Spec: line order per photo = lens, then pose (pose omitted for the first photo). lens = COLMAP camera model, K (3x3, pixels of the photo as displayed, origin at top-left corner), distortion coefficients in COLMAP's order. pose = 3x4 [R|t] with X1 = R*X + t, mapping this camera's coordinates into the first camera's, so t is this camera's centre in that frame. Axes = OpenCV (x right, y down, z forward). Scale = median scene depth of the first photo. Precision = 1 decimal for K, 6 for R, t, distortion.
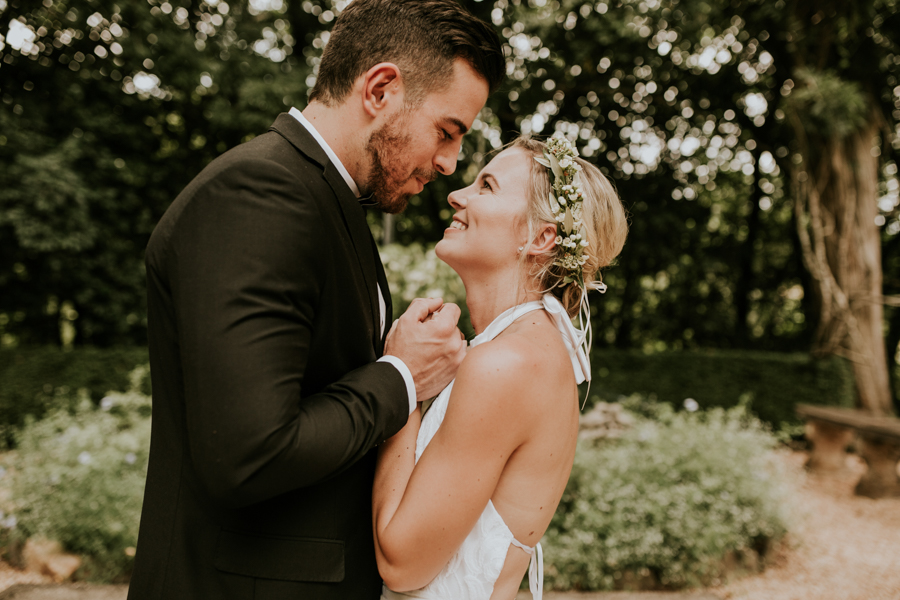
lens RADIAL K [[862.3, 0, 476.3], [0, 862.3, 310.9], [0, 0, 1]] dist [-0.039933, 0.011099]
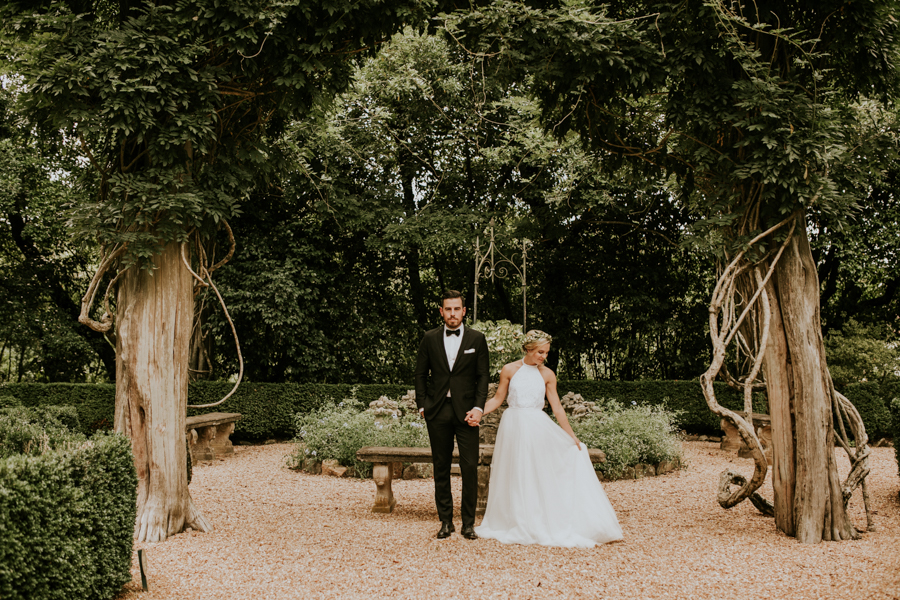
lens RADIAL K [[856.8, 0, 470.2], [0, 856.8, 298.8], [0, 0, 1]] dist [-0.069833, 0.092805]
pose [[0.996828, -0.021935, -0.076499, 0.025693], [0.016537, 0.997375, -0.070495, 0.004359], [0.077844, 0.069007, 0.994574, -0.709255]]
